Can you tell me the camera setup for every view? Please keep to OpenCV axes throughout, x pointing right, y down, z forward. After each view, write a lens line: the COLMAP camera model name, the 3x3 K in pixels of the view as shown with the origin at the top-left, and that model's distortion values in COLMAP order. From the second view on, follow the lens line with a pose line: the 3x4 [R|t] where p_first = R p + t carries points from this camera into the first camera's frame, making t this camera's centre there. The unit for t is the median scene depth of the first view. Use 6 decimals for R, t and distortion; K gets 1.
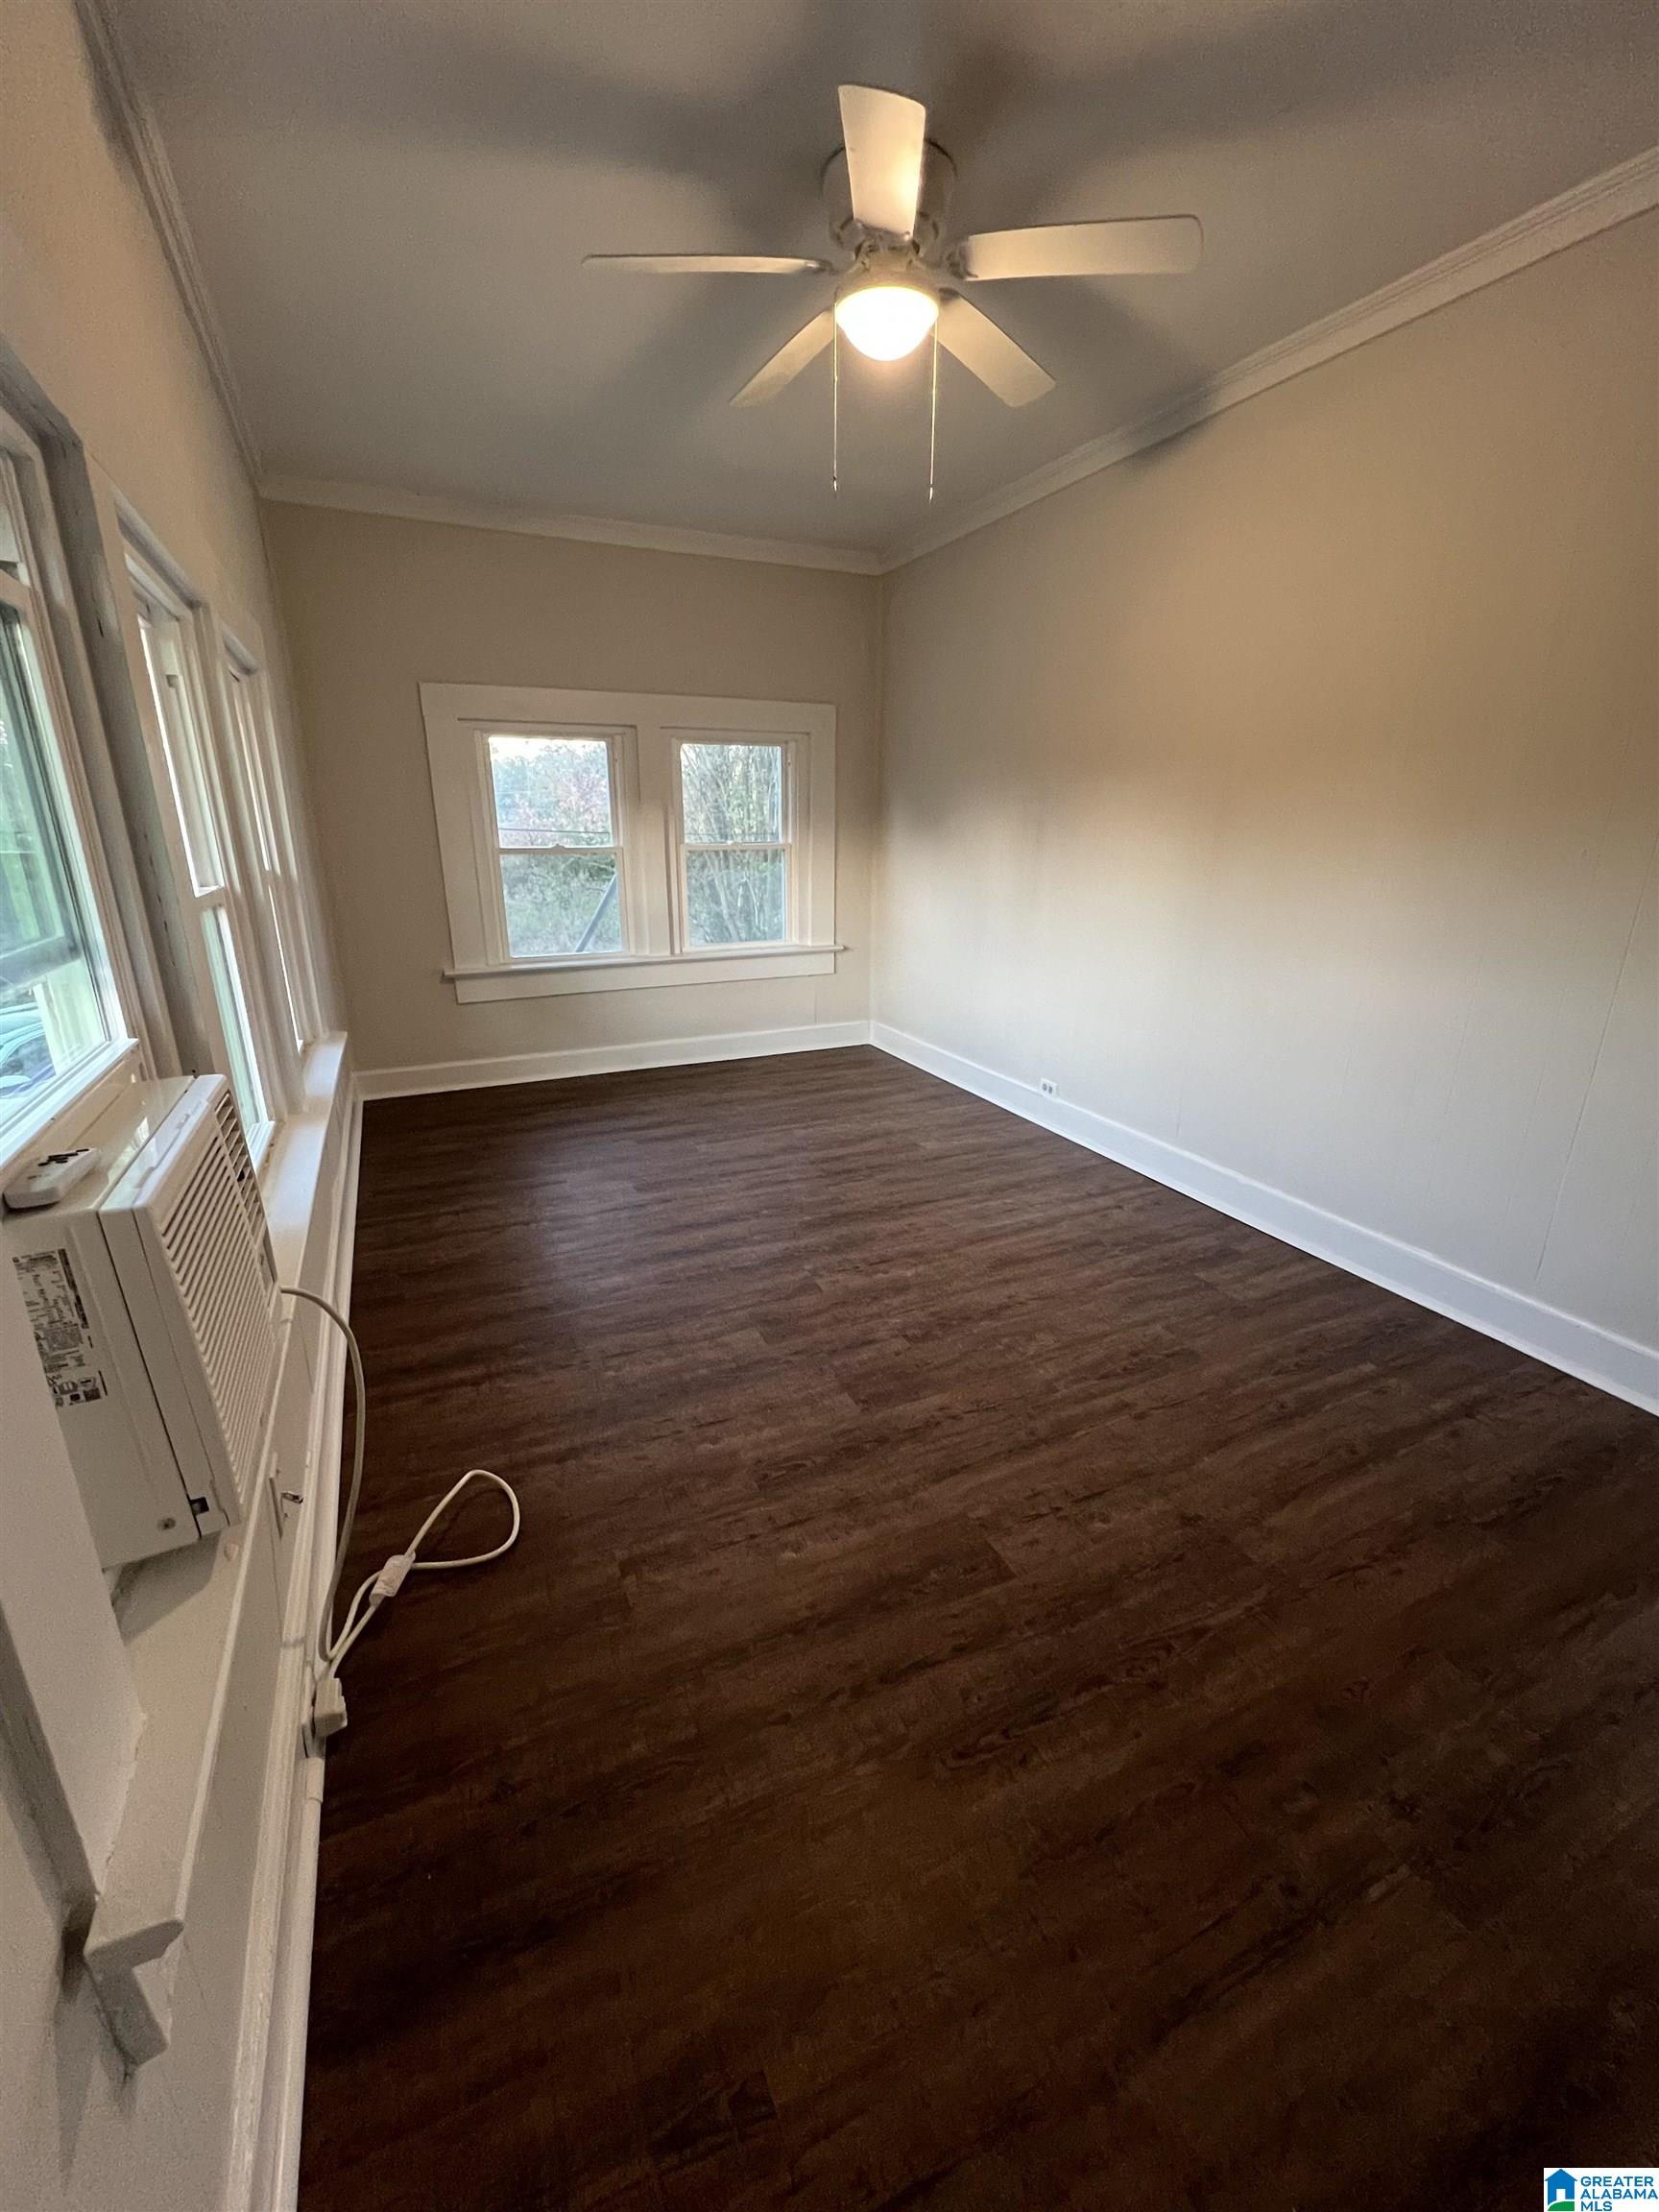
lens RADIAL K [[900.7, 0, 833.5], [0, 900.7, 1105.8], [0, 0, 1]] dist [0.000063, 0.000028]
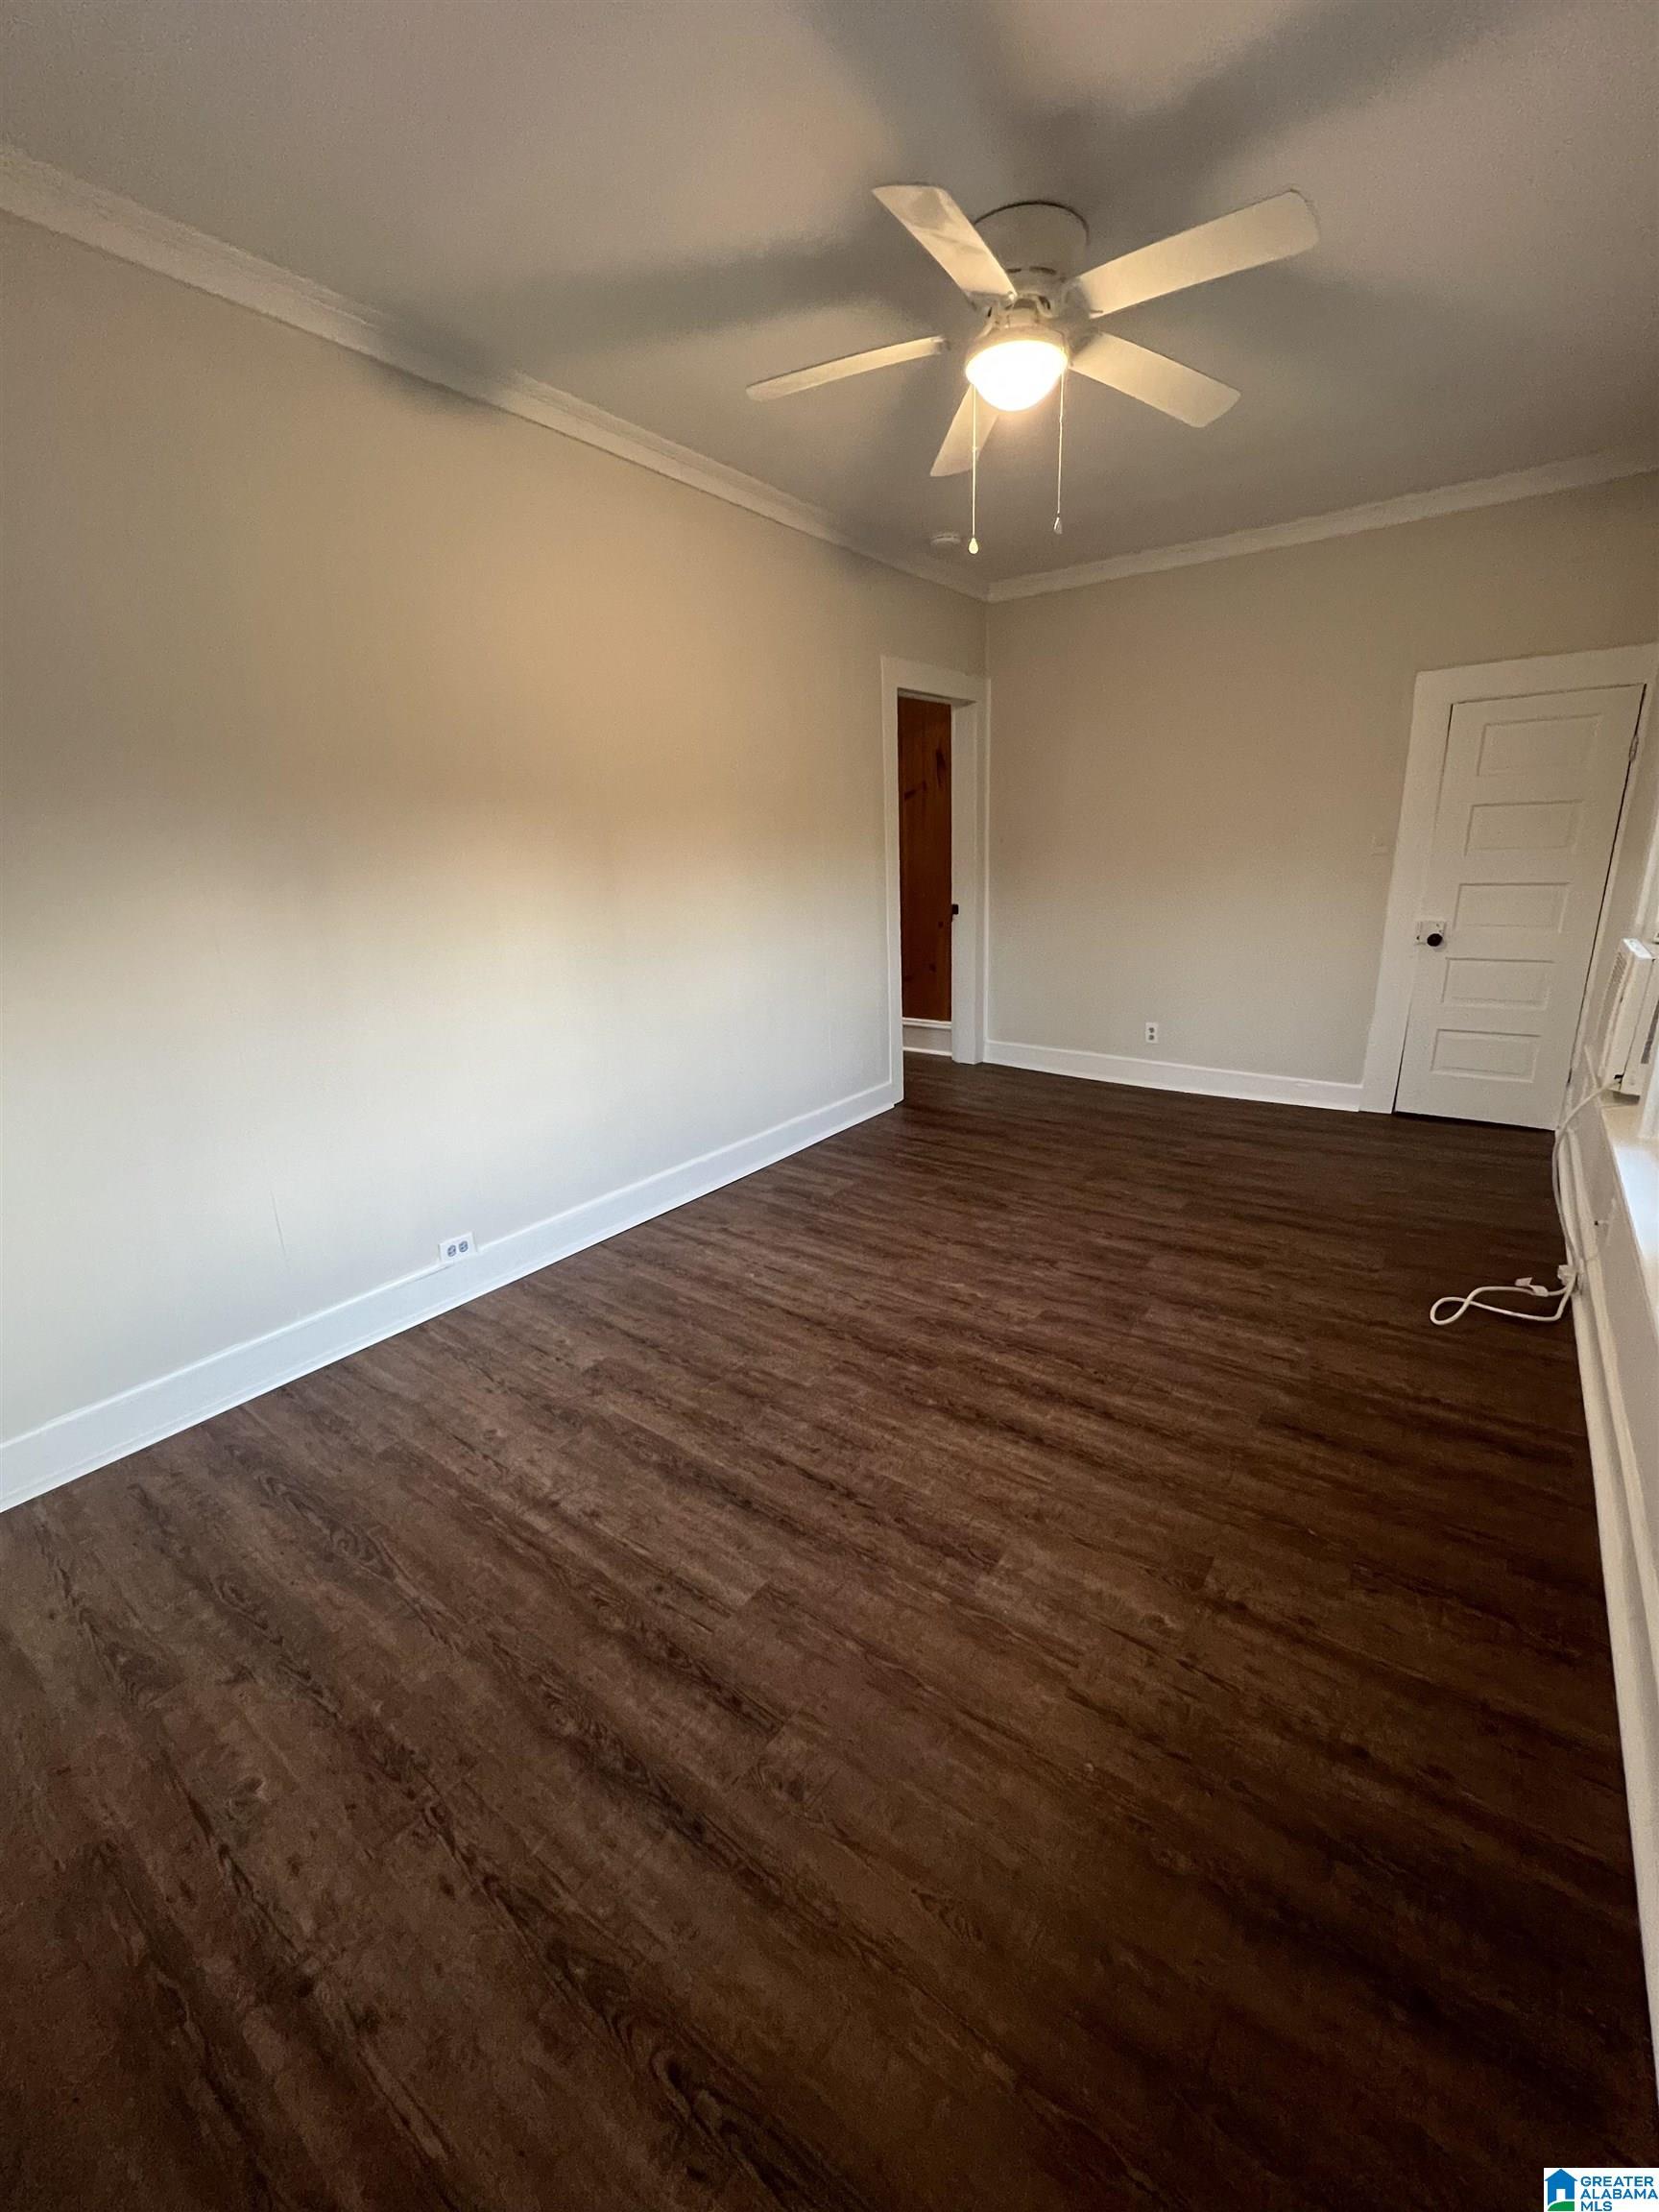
lens RADIAL K [[900.7, 0, 835.2], [0, 900.7, 1104.1], [0, 0, 1]] dist [0.000063, 0.000028]
pose [[-0.476490, -0.234836, 0.847236, -0.587762], [0.296035, 0.864539, 0.406123, -0.396294], [-0.827841, 0.444326, -0.342425, 1.210381]]
